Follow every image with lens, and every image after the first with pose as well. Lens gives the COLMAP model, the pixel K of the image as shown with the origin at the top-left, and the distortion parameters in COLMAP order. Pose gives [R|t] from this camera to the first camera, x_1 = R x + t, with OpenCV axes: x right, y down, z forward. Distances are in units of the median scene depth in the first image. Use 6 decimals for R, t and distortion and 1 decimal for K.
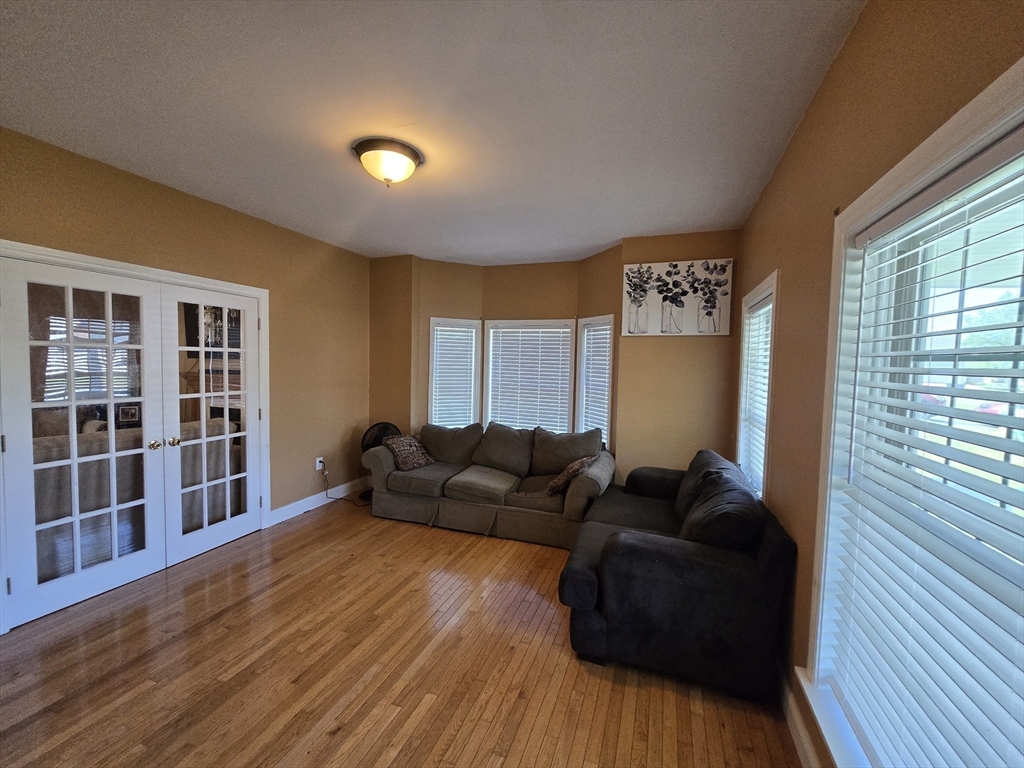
lens RADIAL K [[420.4, 0, 518.7], [0, 420.4, 384.5], [0, 0, 1]] dist [-0.001776, -0.000995]
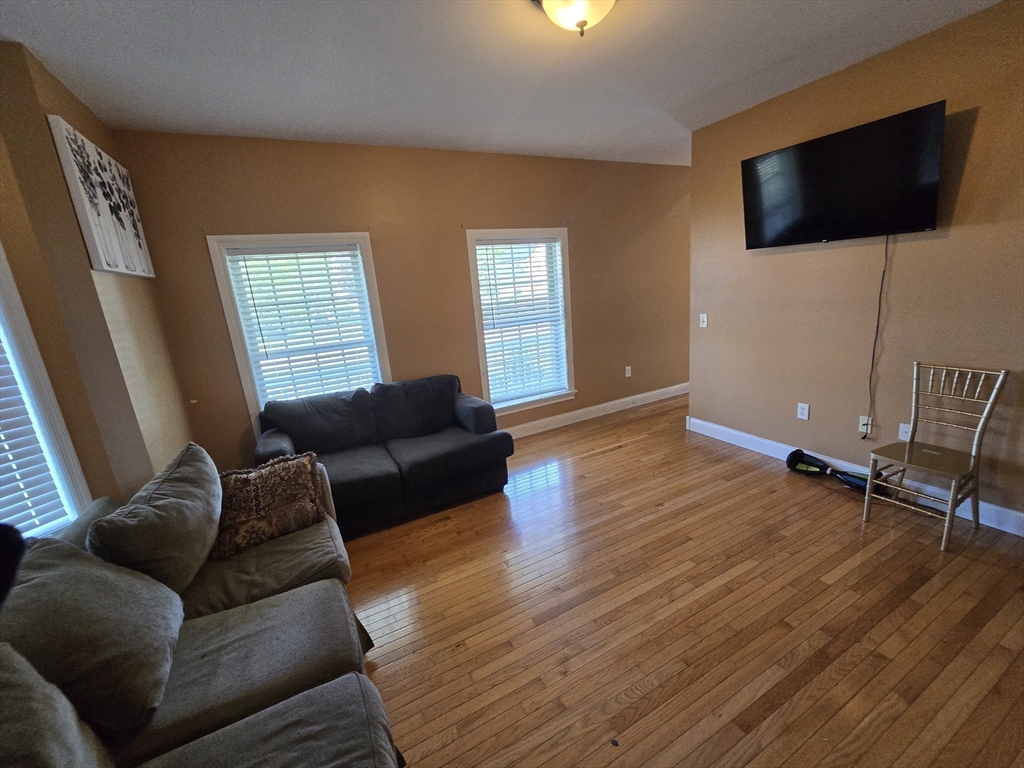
lens RADIAL K [[420.4, 0, 515.9], [0, 420.4, 388.2], [0, 0, 1]] dist [-0.001776, -0.000995]
pose [[-0.733413, -0.133866, 0.666472, -0.915433], [0.079284, 0.956883, 0.279445, -0.126940], [-0.675144, 0.257790, -0.691177, 2.071217]]
